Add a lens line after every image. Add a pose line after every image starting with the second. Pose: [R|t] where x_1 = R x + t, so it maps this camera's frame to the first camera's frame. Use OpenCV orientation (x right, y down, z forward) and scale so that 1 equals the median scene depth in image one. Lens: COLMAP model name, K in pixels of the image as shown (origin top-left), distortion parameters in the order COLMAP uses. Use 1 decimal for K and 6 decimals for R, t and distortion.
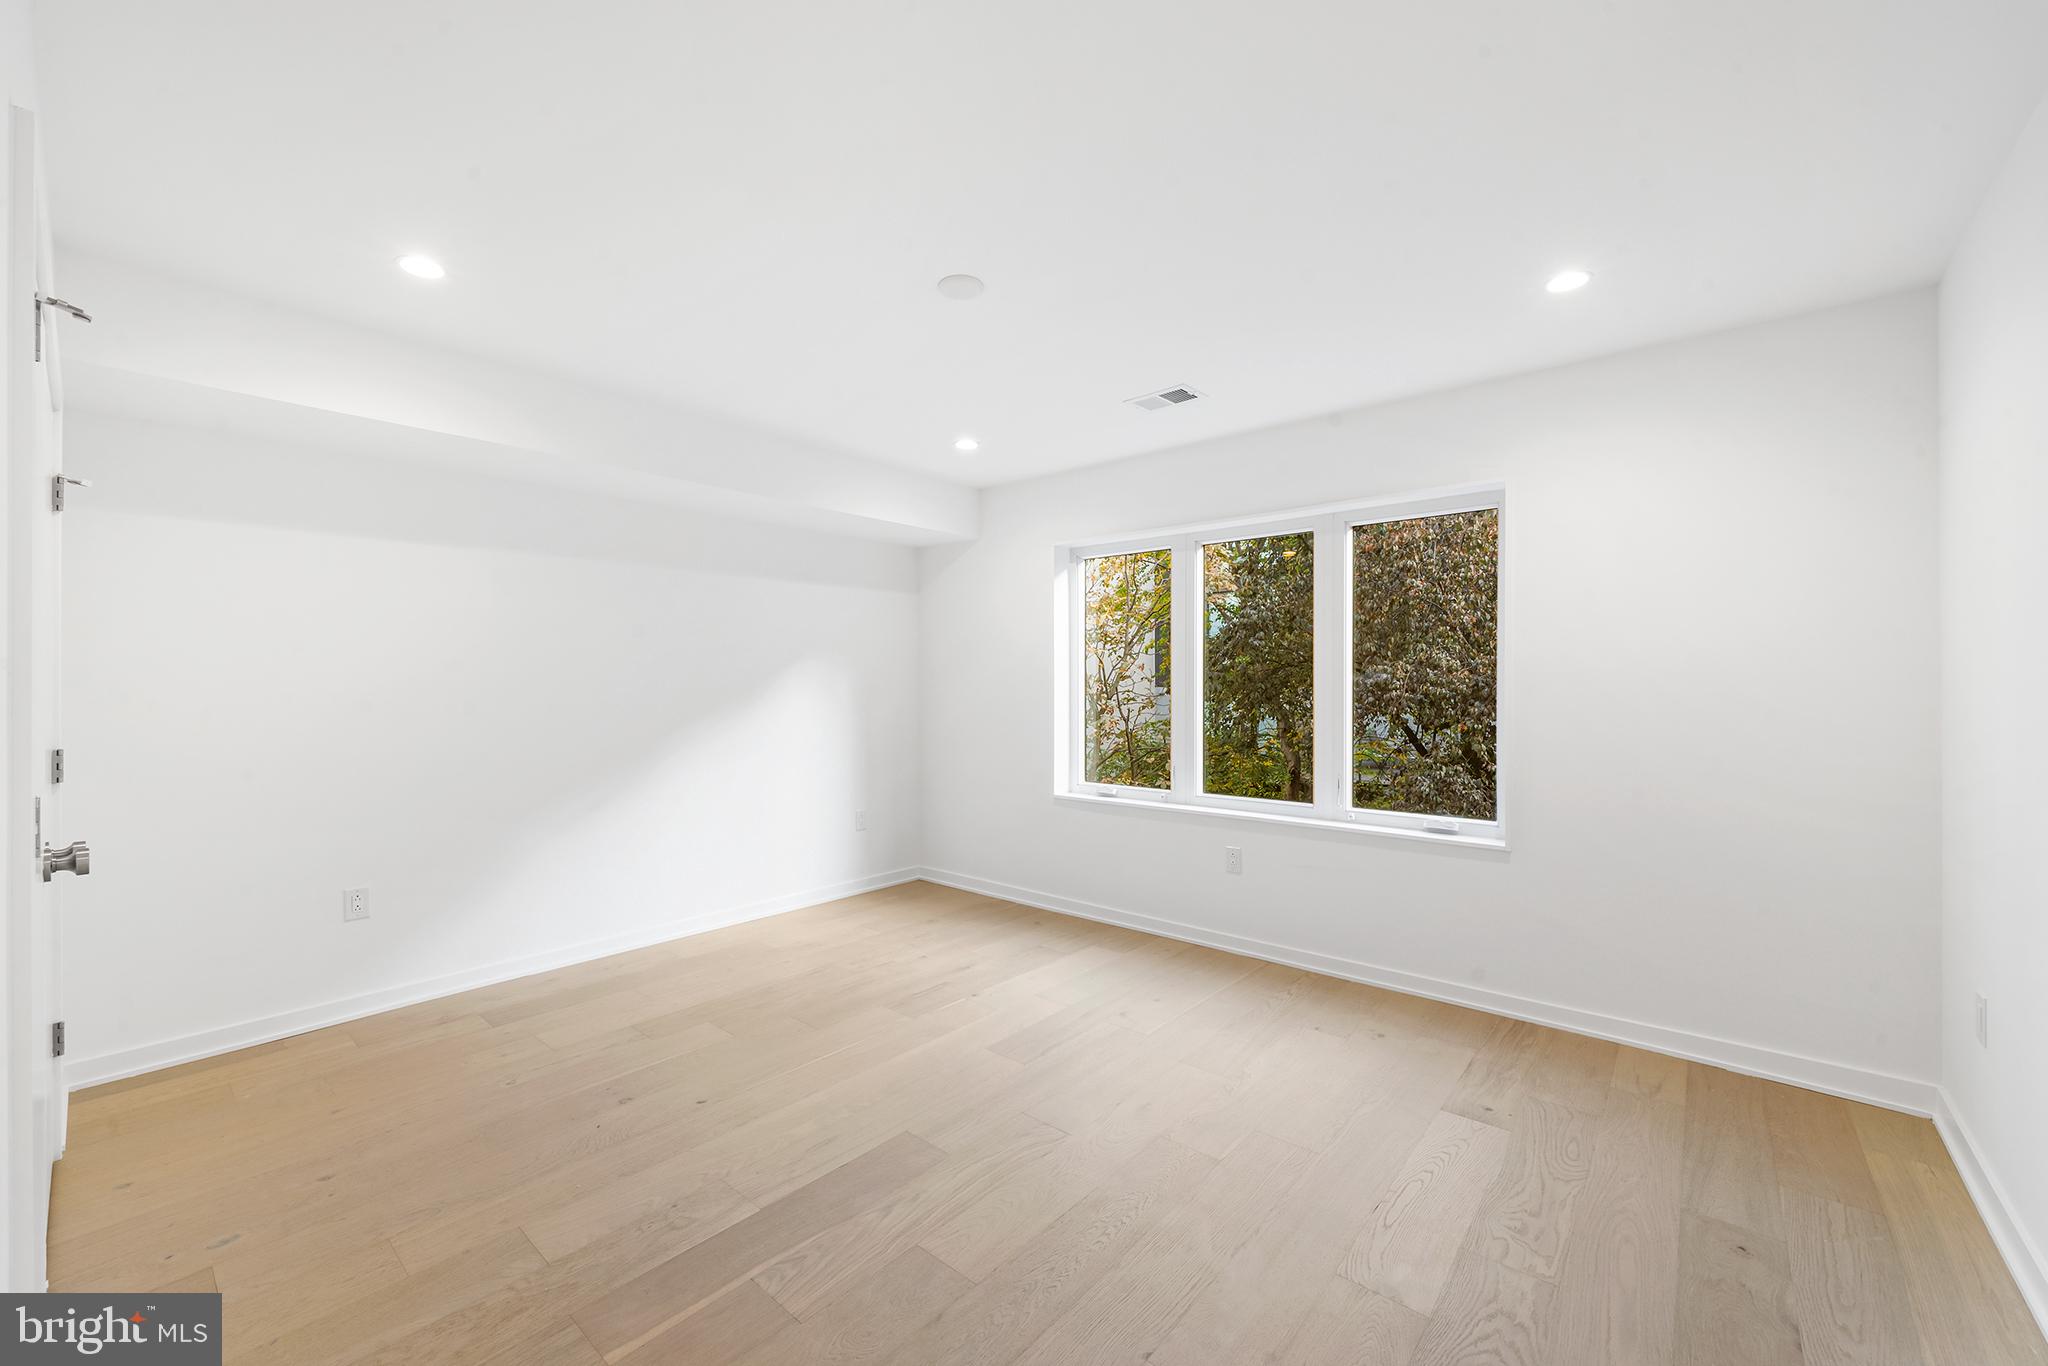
lens RADIAL K [[813.4, 0, 1029.0], [0, 813.4, 691.4], [0, 0, 1]] dist [-0.000164, 0.000073]
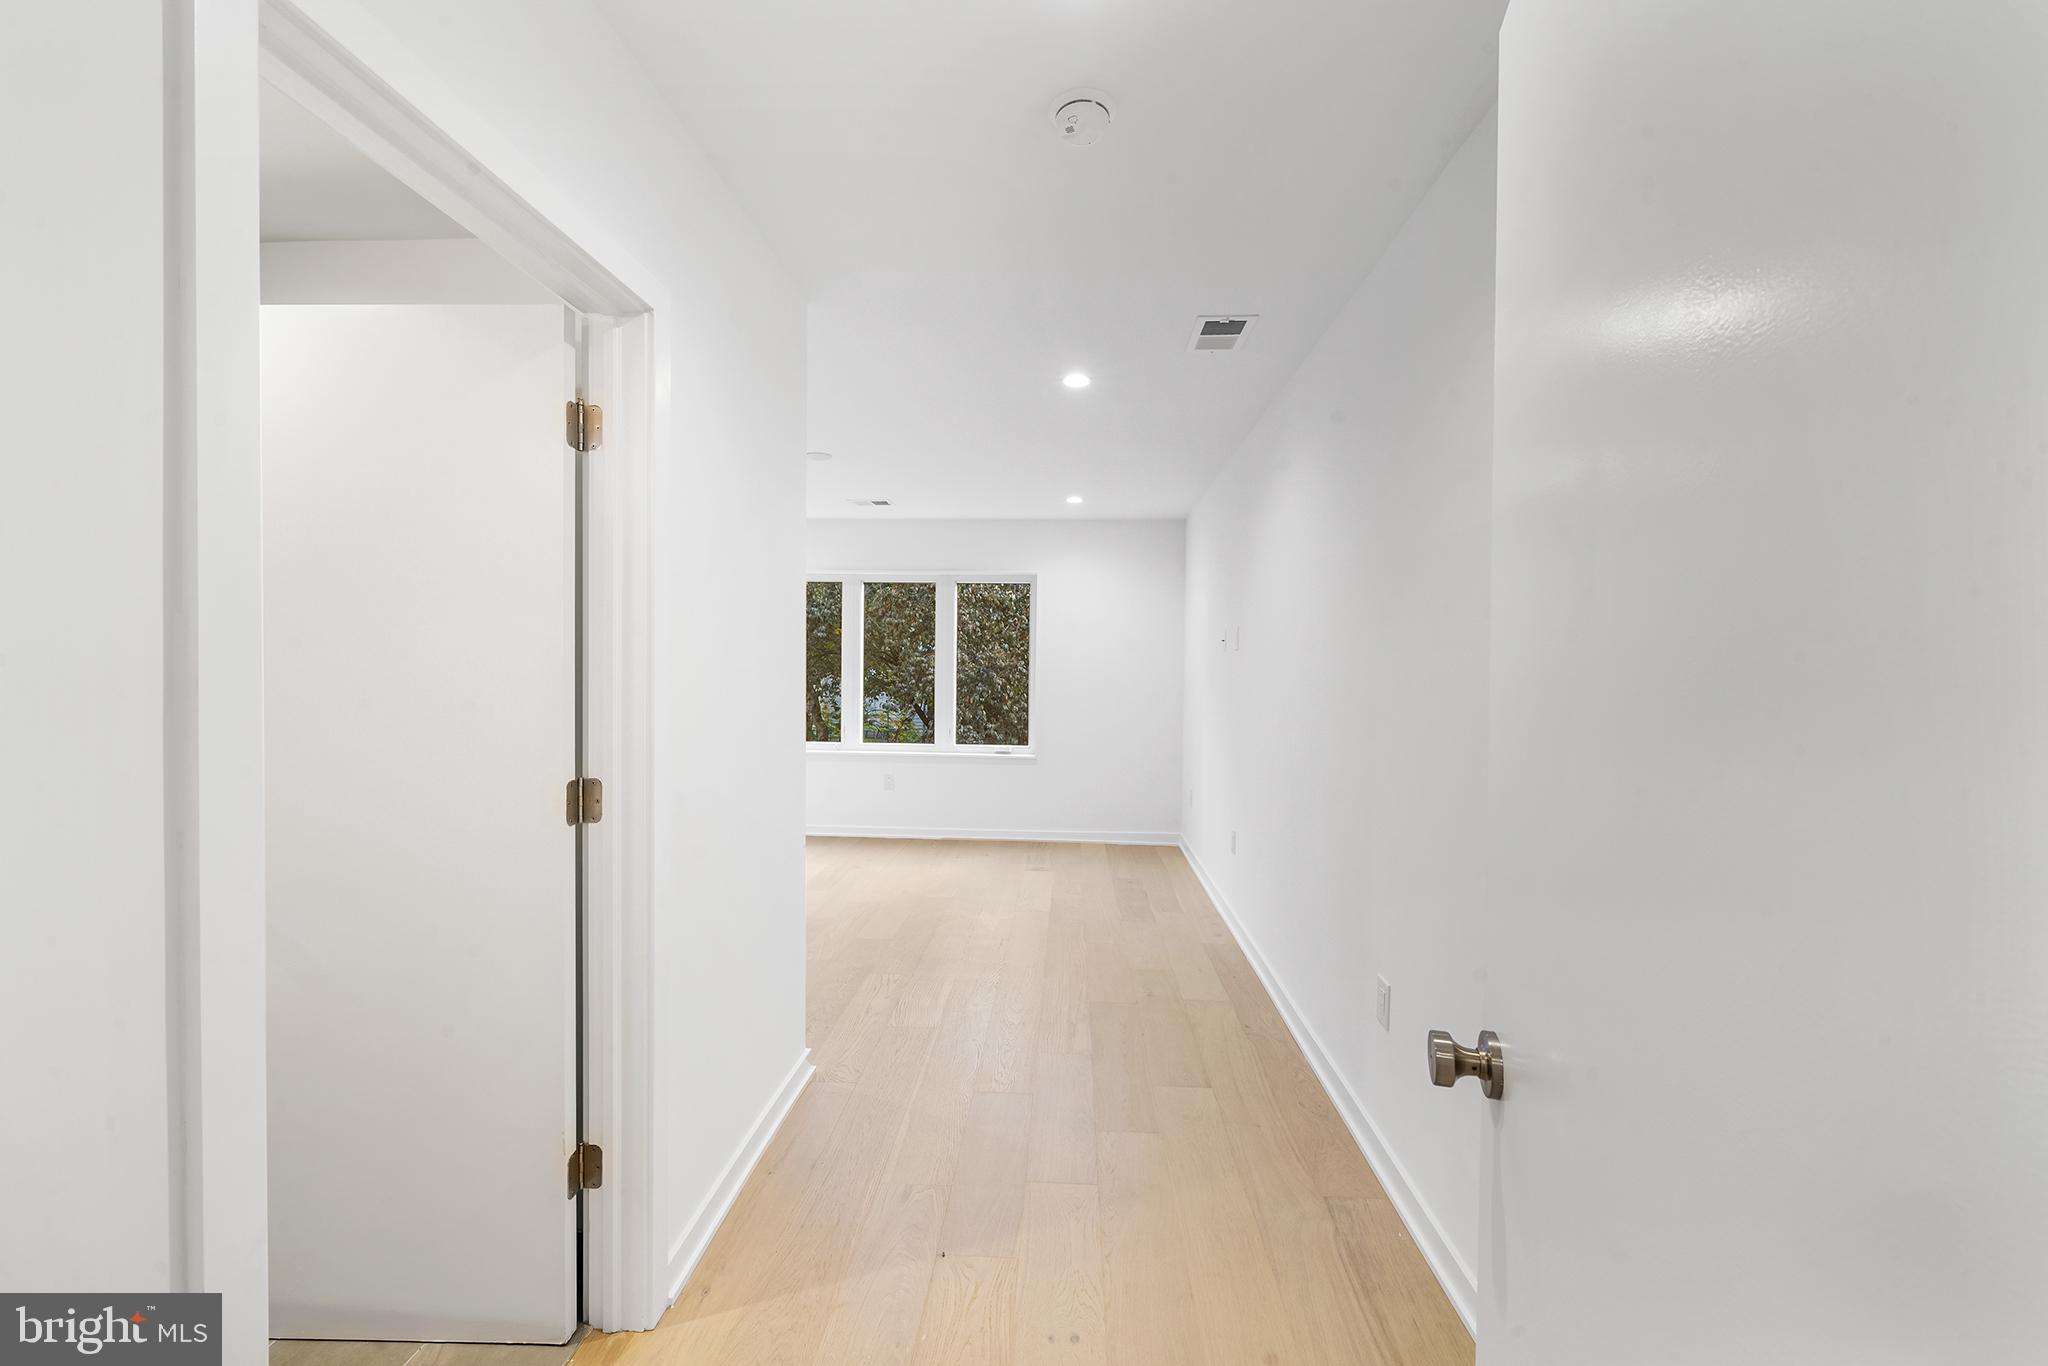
lens RADIAL K [[826.8, 0, 1024.0], [0, 826.8, 683.0], [0, 0, 1]] dist [-0.000454, 0.000154]
pose [[0.799815, 0.008204, 0.600191, -0.572443], [-0.014296, 0.999883, 0.005383, -0.001302], [-0.600076, -0.012886, 0.799839, -0.529984]]
